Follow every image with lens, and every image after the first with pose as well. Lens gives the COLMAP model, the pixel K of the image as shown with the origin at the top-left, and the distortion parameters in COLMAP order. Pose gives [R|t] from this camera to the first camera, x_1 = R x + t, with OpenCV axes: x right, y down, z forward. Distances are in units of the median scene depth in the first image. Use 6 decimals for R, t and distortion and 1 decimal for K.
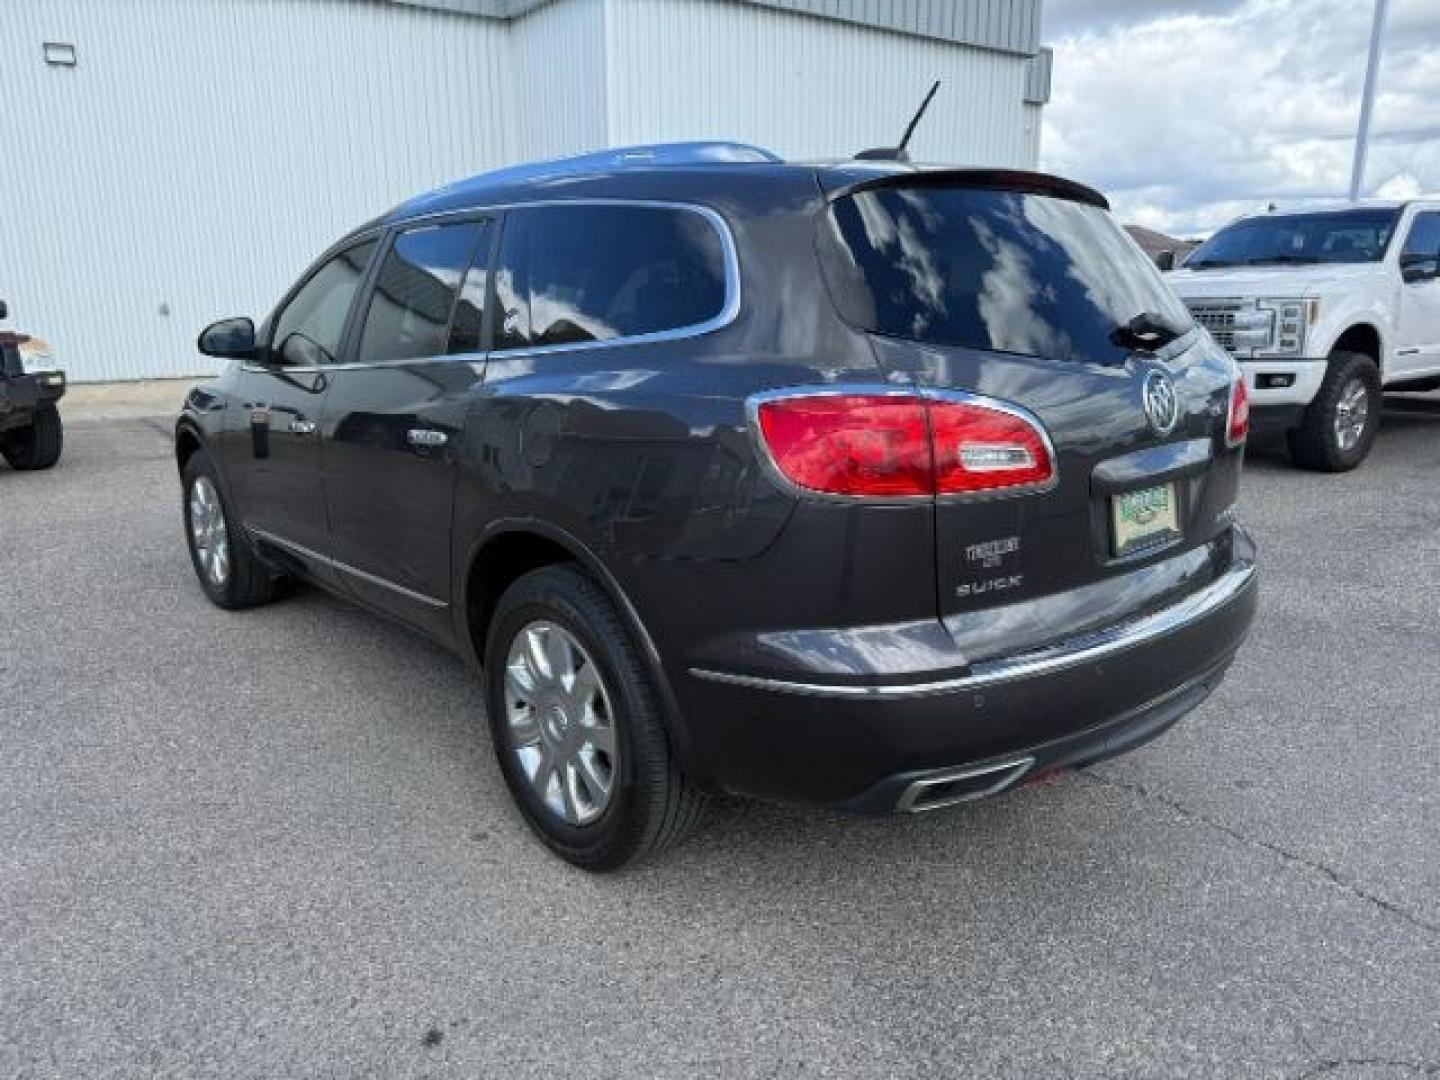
lens RADIAL K [[1029.6, 0, 720.0], [0, 1029.6, 540.0], [0, 0, 1]] dist [-0.002872, -0.003512]
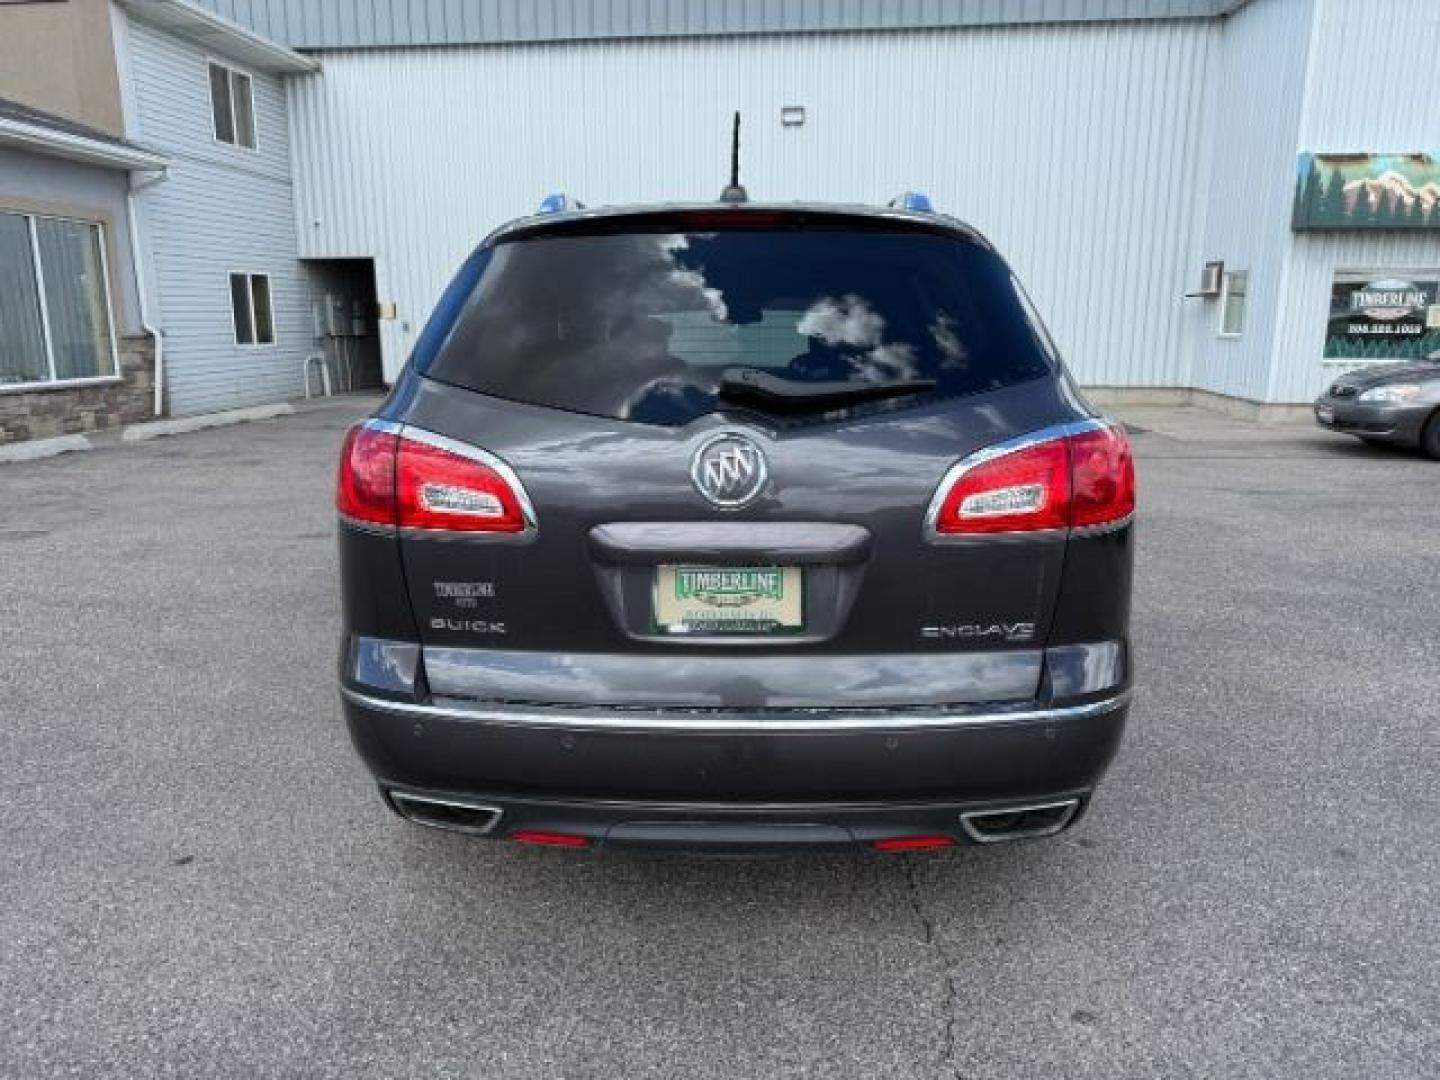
lens RADIAL K [[1022.8, 0, 720.0], [0, 1022.8, 540.0], [0, 0, 1]] dist [0.001979, -0.004991]
pose [[0.743171, 0.149261, -0.652241, 1.027810], [-0.157354, 0.986449, 0.046452, -0.118079], [0.650336, 0.068111, 0.756587, 0.363955]]
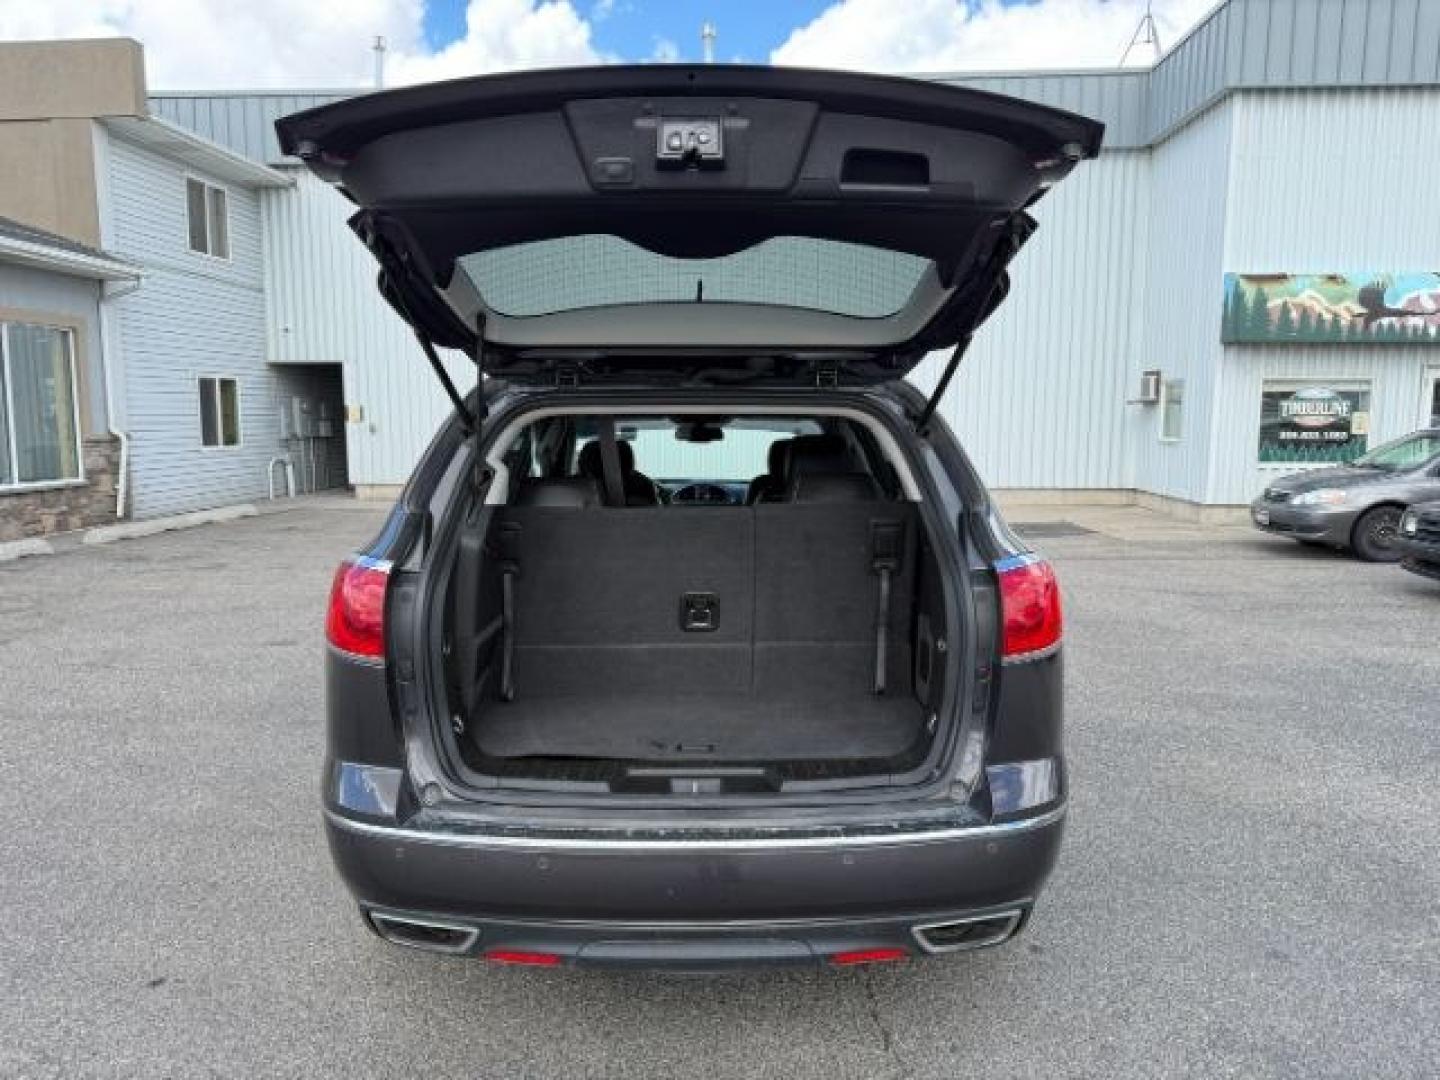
lens RADIAL K [[1021.0, 0, 720.0], [0, 1021.0, 540.0], [0, 0, 1]] dist [-0.001163, -0.002497]
pose [[0.767668, 0.086990, -0.634916, 1.081931], [-0.153226, 0.986923, -0.050046, -0.161343], [0.622259, 0.135704, 0.770959, 0.285651]]
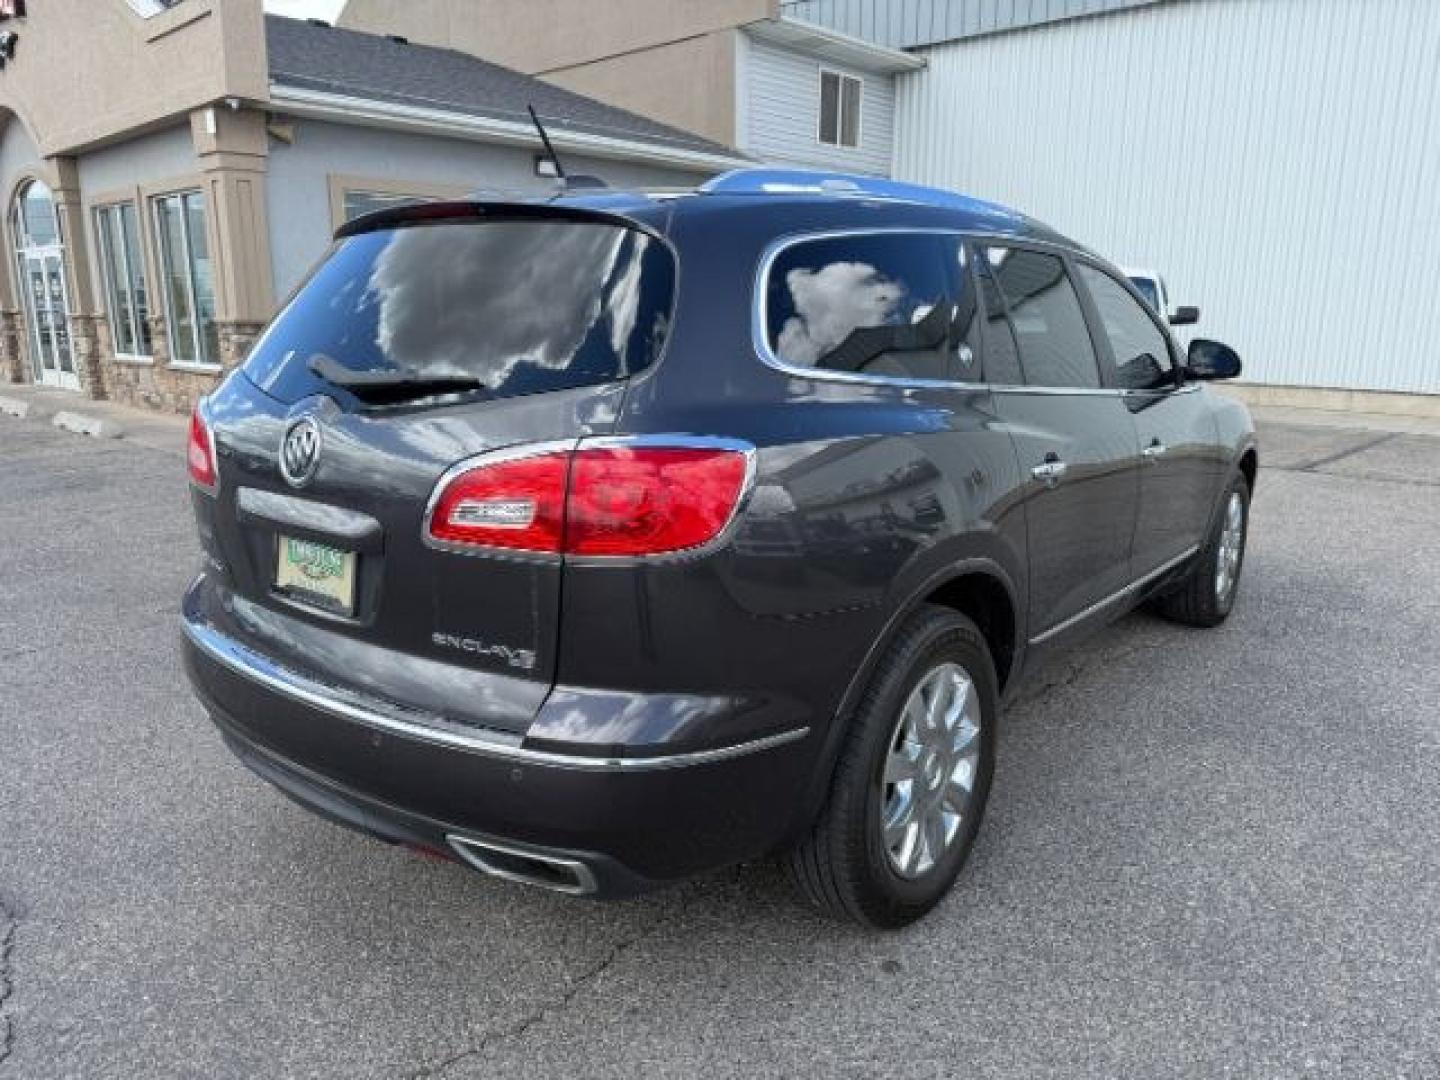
lens RADIAL K [[1029.6, 0, 720.0], [0, 1029.6, 540.0], [0, 0, 1]] dist [-0.002872, -0.003512]
pose [[0.199831, 0.230281, -0.952385, 1.529801], [-0.232074, 0.955457, 0.182330, -0.357366], [0.951950, 0.184589, 0.244372, 1.323640]]
